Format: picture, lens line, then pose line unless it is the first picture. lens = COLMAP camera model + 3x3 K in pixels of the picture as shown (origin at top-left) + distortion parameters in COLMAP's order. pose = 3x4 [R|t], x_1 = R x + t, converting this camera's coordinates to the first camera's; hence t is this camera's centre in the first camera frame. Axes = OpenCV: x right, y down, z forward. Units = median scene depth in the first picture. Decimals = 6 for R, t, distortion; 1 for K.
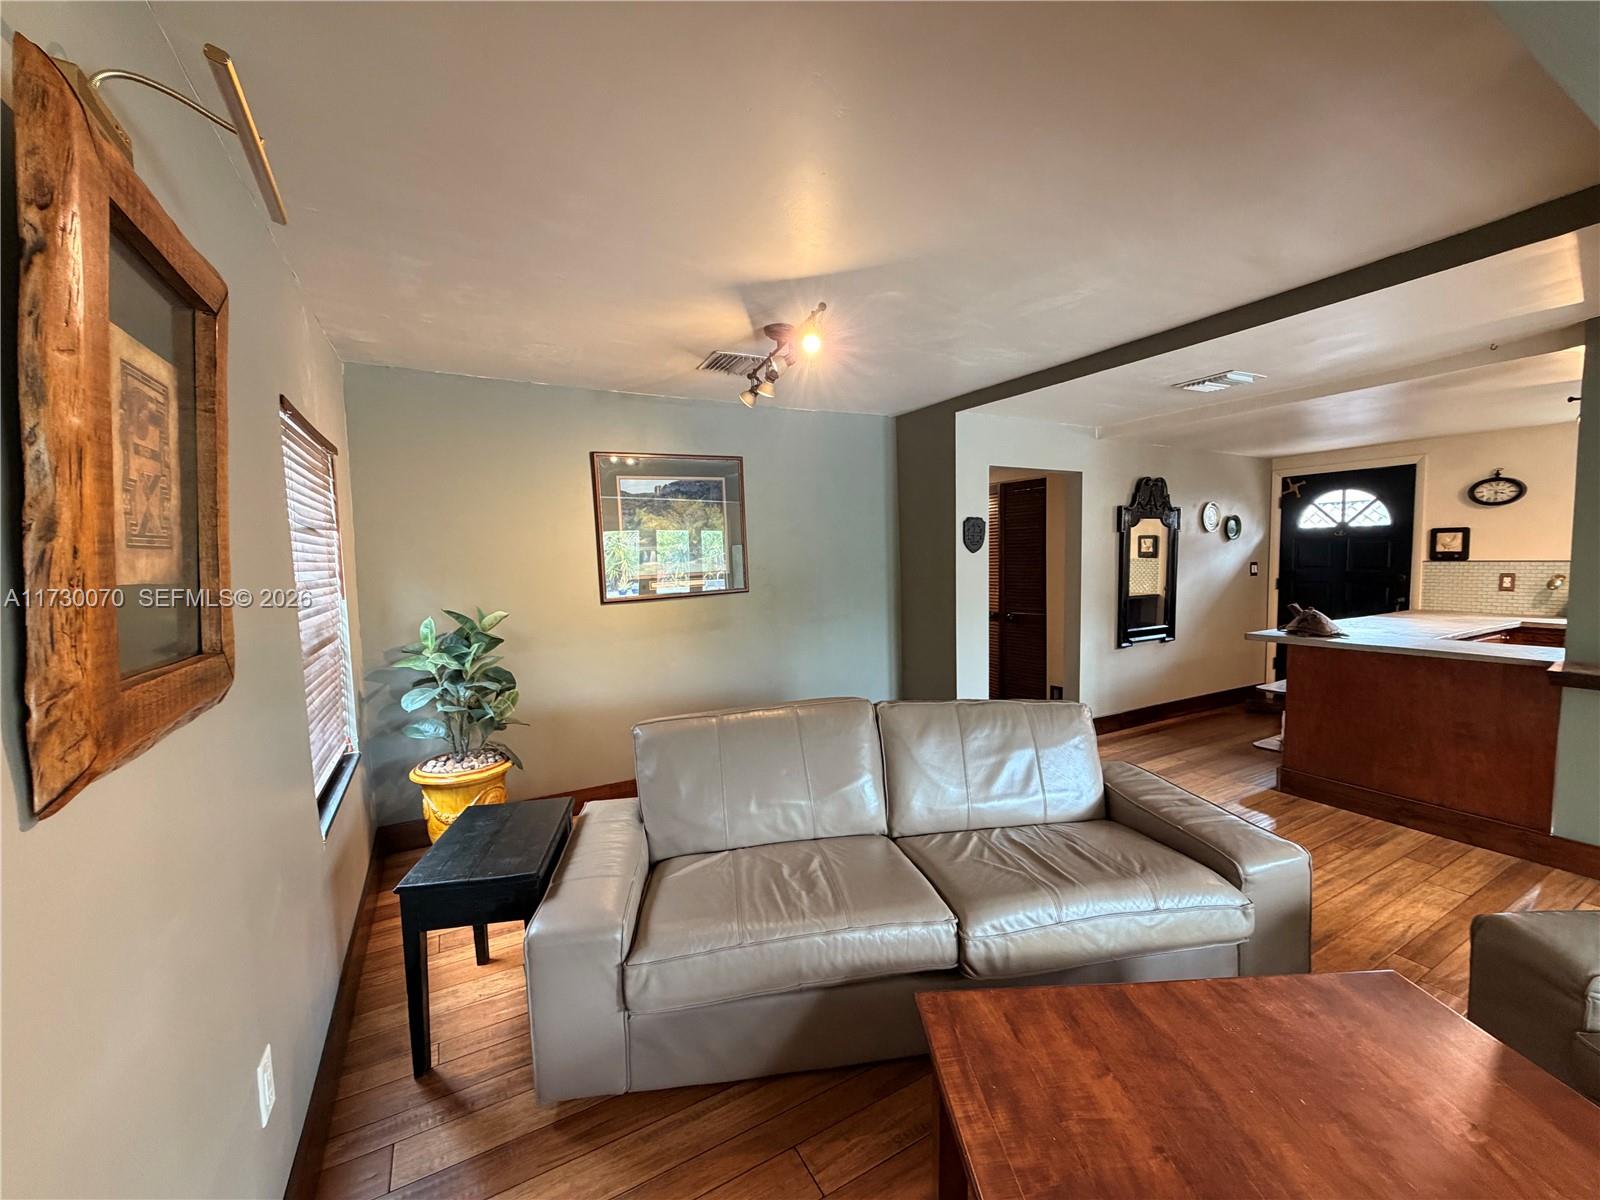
lens RADIAL K [[638.1, 0, 800.0], [0, 638.1, 600.0], [0, 0, 1]] dist [-0.000322, -0.000017]
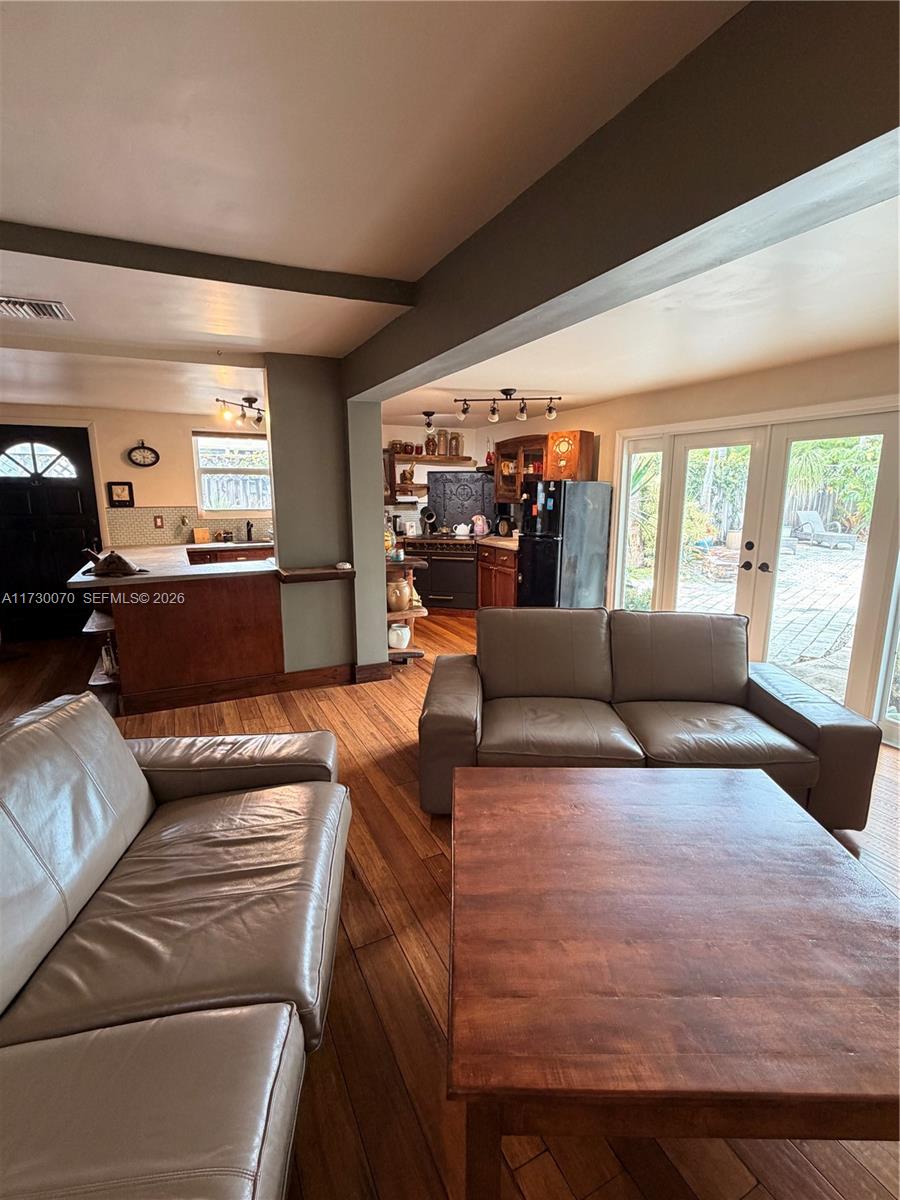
lens RADIAL K [[549.9, 0, 450.0], [0, 549.9, 600.0], [0, 0, 1]] dist [0.002134, -0.000050]
pose [[0.048466, -0.177750, 0.982882, -0.147554], [0.073523, 0.982003, 0.173965, -0.029977], [-0.996115, 0.063833, 0.060663, 0.376469]]
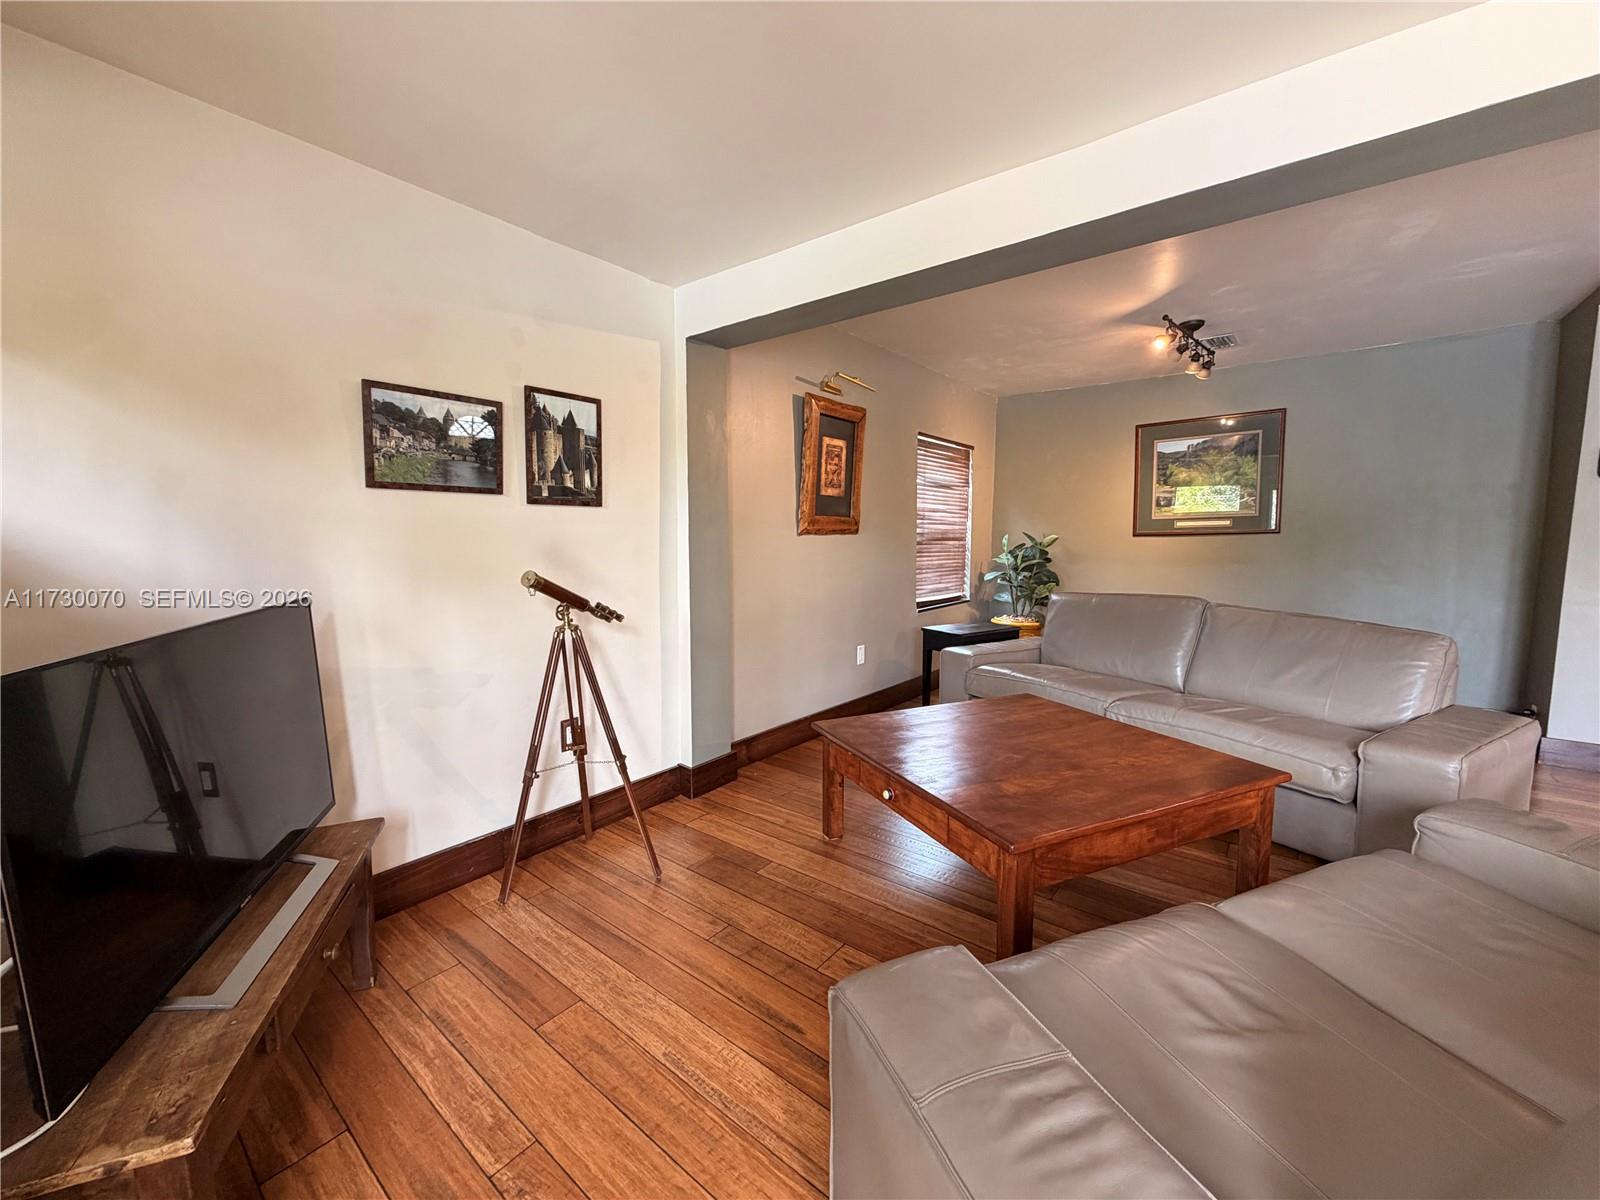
lens RADIAL K [[638.1, 0, 800.0], [0, 638.1, 600.0], [0, 0, 1]] dist [-0.000322, -0.000017]
pose [[0.388711, 0.116844, -0.913921, 0.668844], [-0.075277, 0.992637, 0.094891, 0.064625], [0.918280, 0.031912, 0.394644, -0.196681]]
